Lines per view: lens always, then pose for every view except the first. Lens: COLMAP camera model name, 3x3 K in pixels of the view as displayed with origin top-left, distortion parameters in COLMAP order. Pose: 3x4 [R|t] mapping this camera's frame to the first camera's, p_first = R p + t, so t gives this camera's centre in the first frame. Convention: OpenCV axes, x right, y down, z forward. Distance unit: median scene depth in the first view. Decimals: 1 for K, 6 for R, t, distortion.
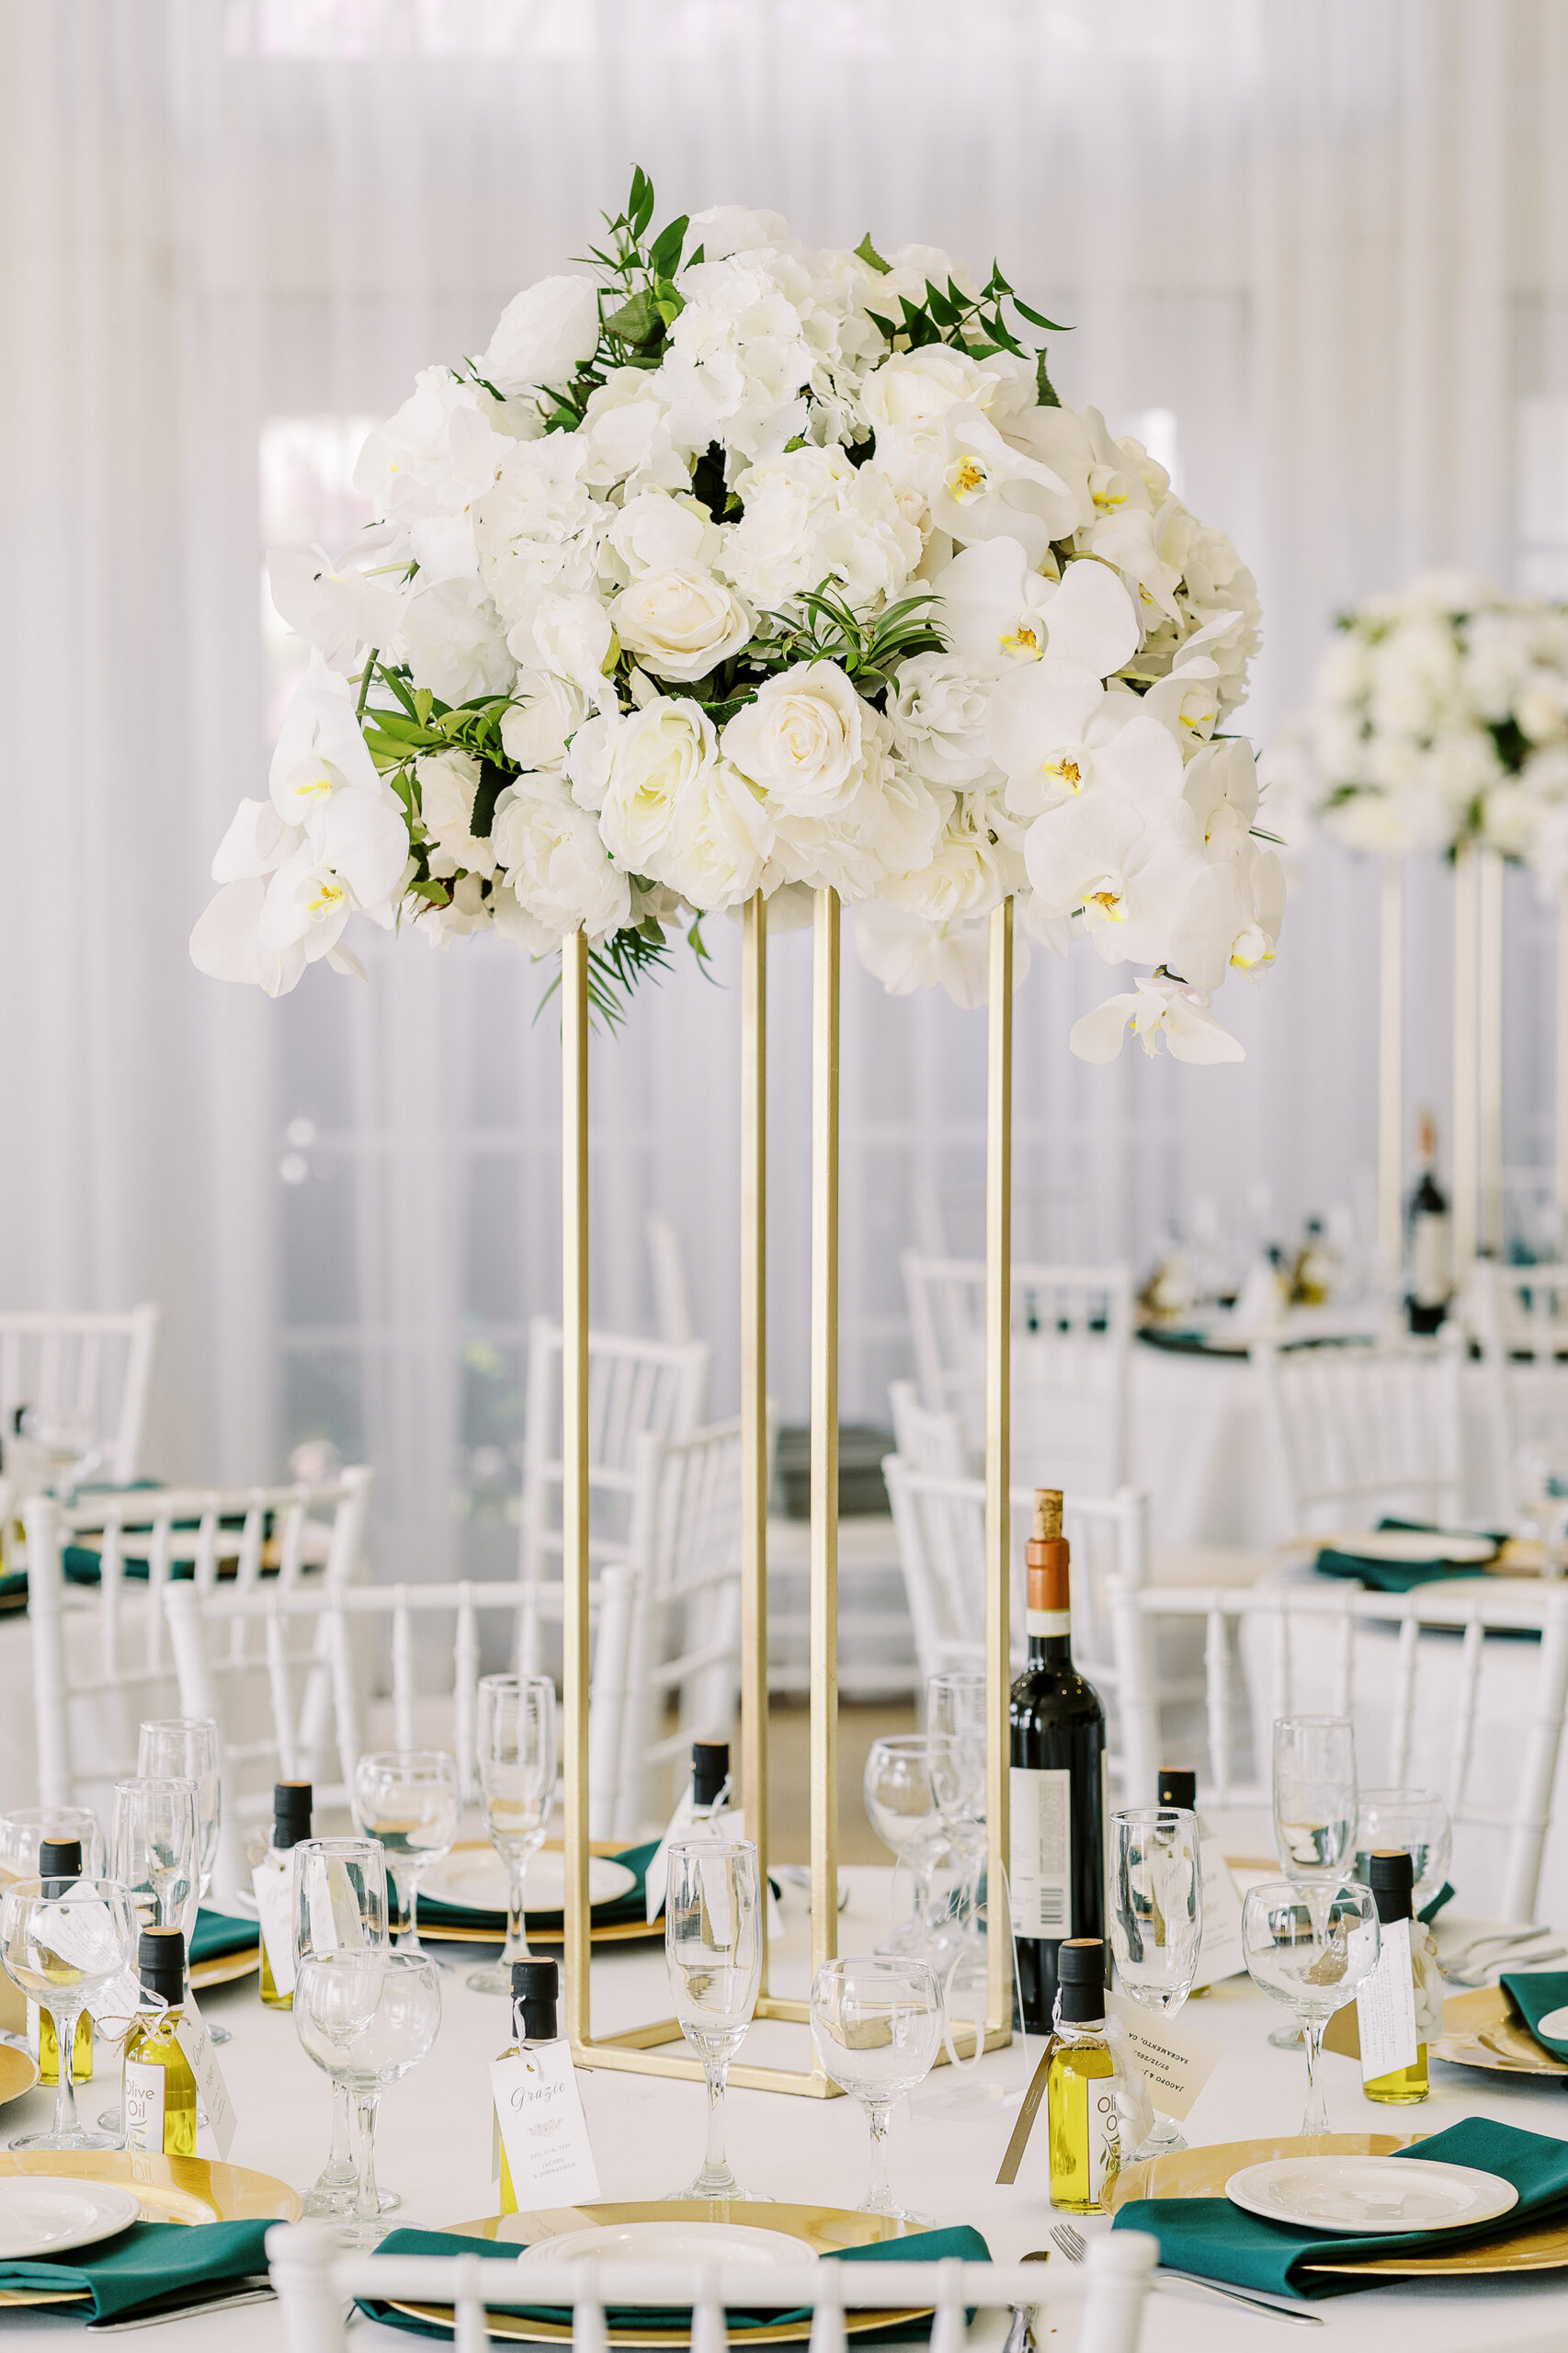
lens RADIAL K [[5834.4, 0, 787.2], [0, 5834.4, 1182.2], [0, 0, 1]] dist [0.014222, 0.000000]
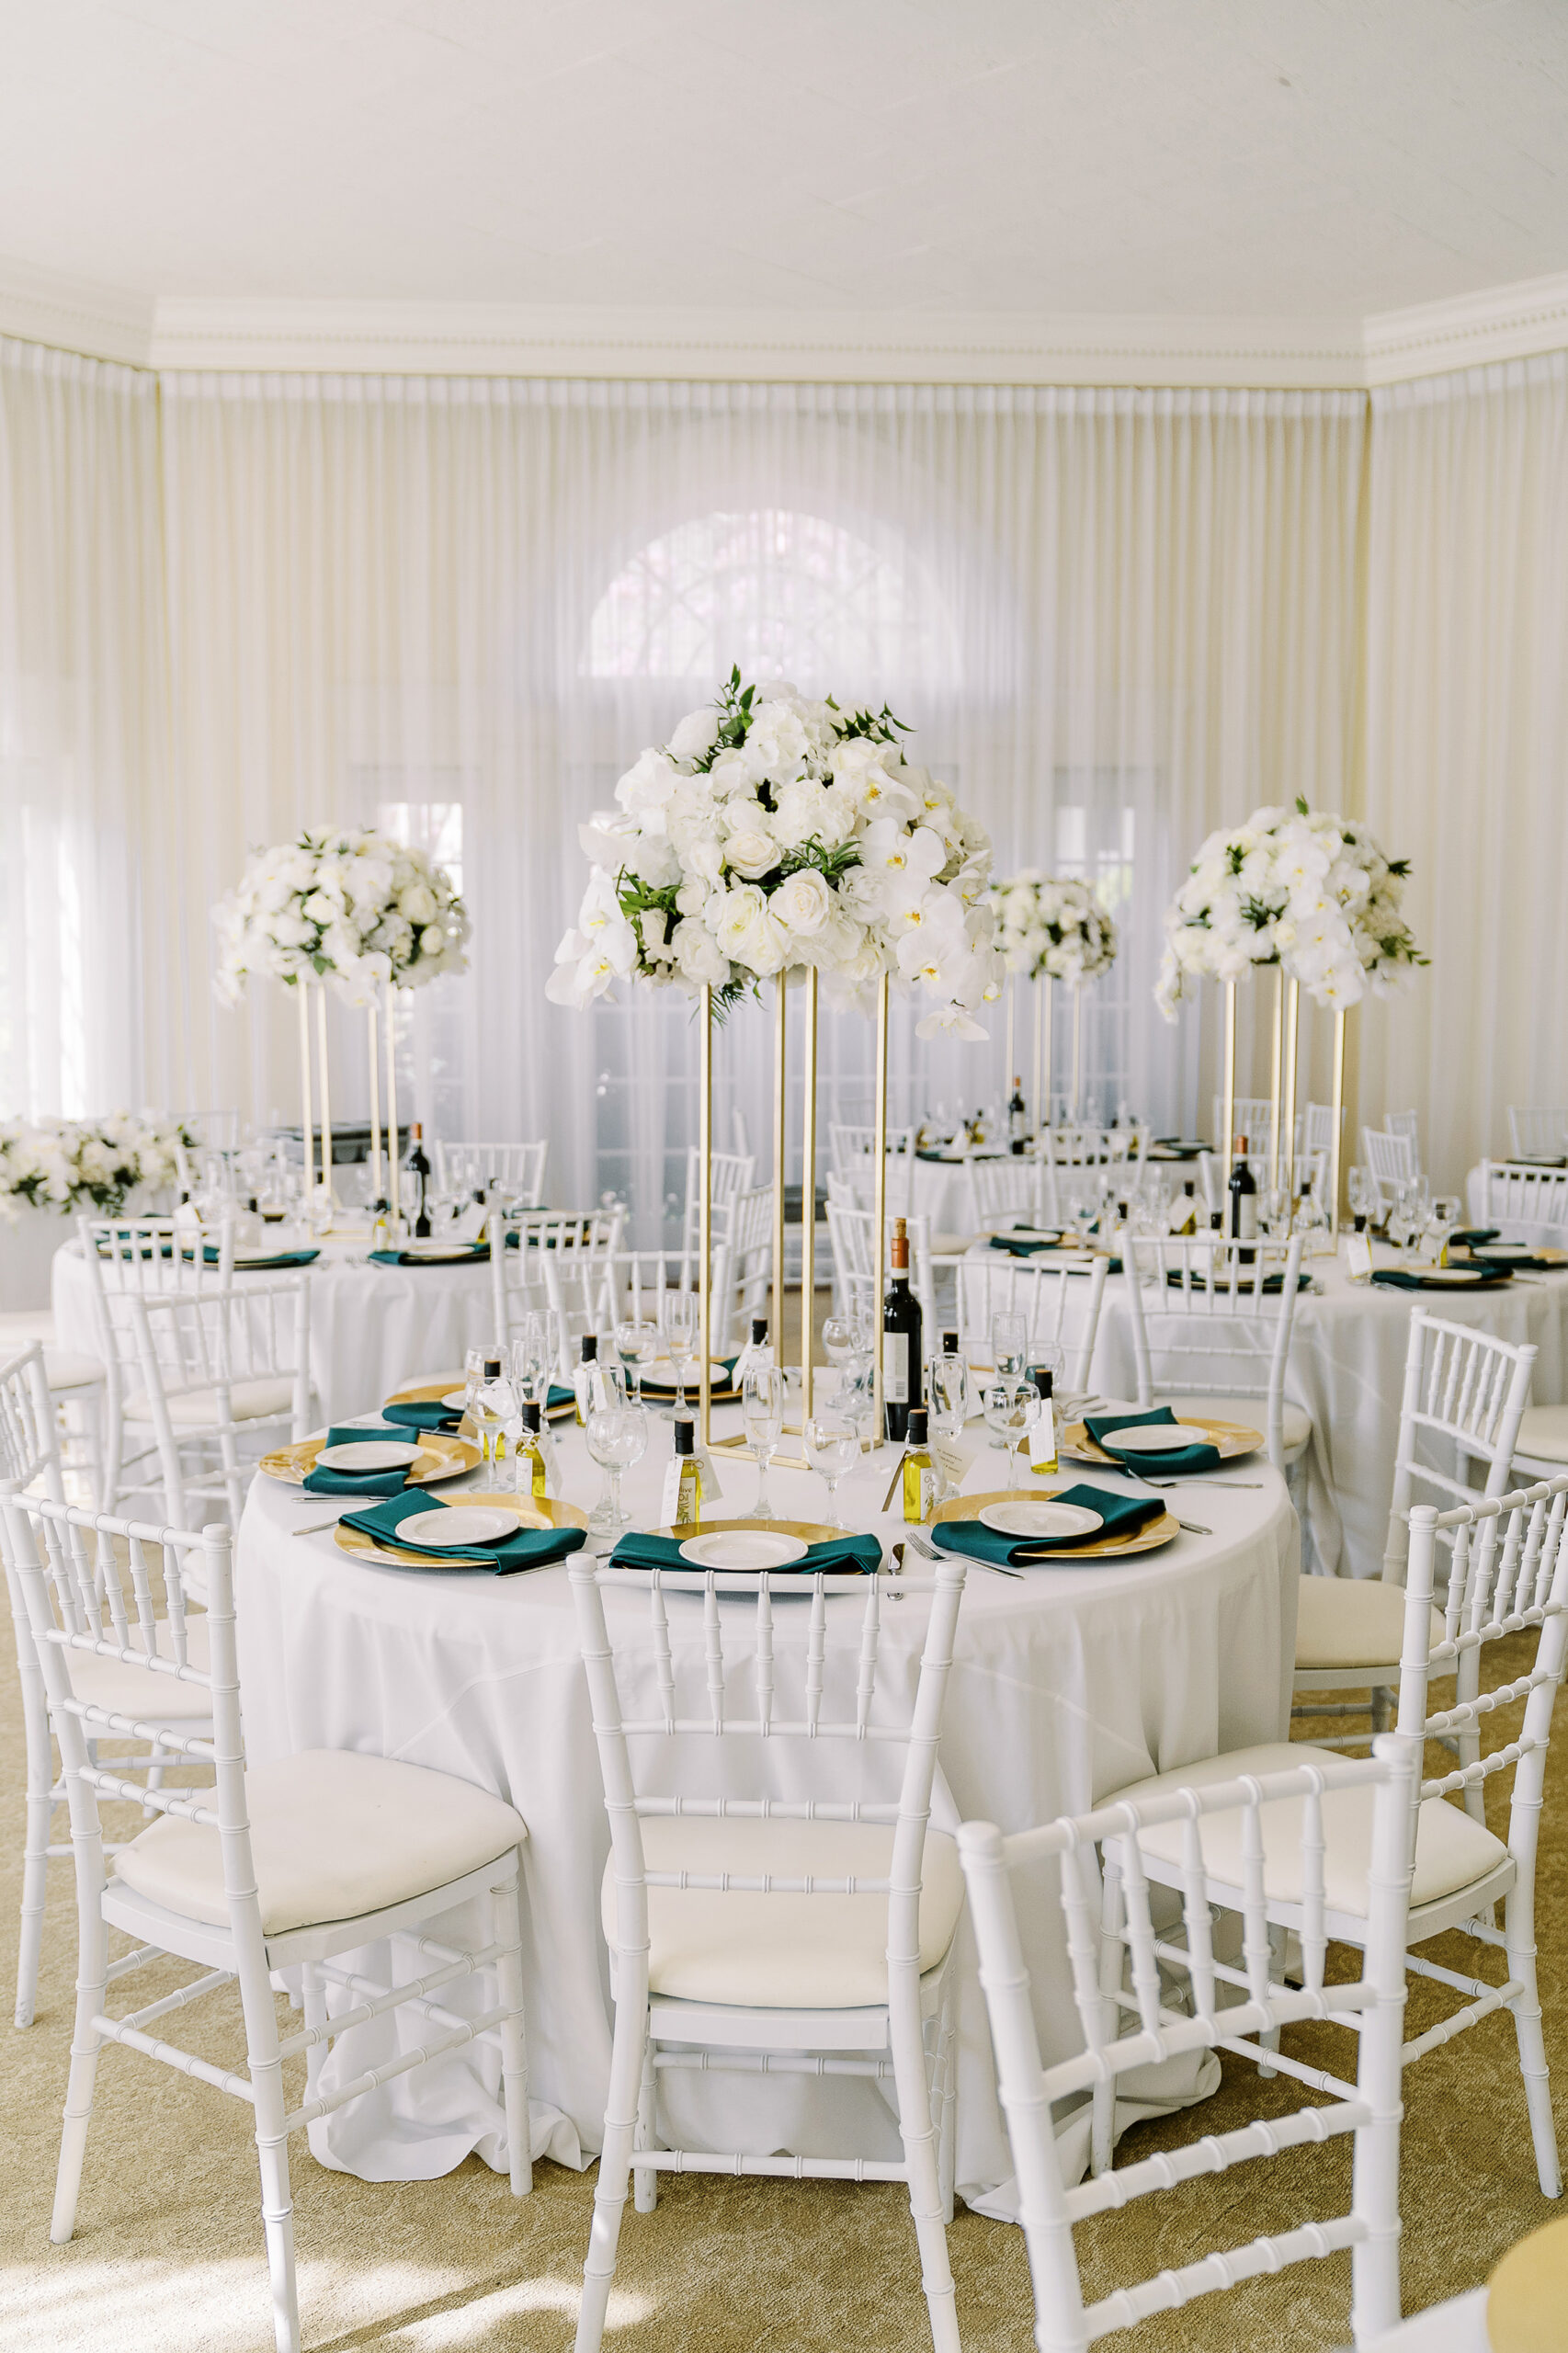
lens RADIAL K [[2066.8, 0, 771.3], [0, 2066.8, 1171.9], [0, 0, 1]] dist [0.007717, -0.000252]
pose [[0.999972, 0.006427, -0.003886, -0.005570], [-0.006284, 0.999342, 0.035711, 0.003038], [0.004113, -0.035686, 0.999355, 0.140574]]
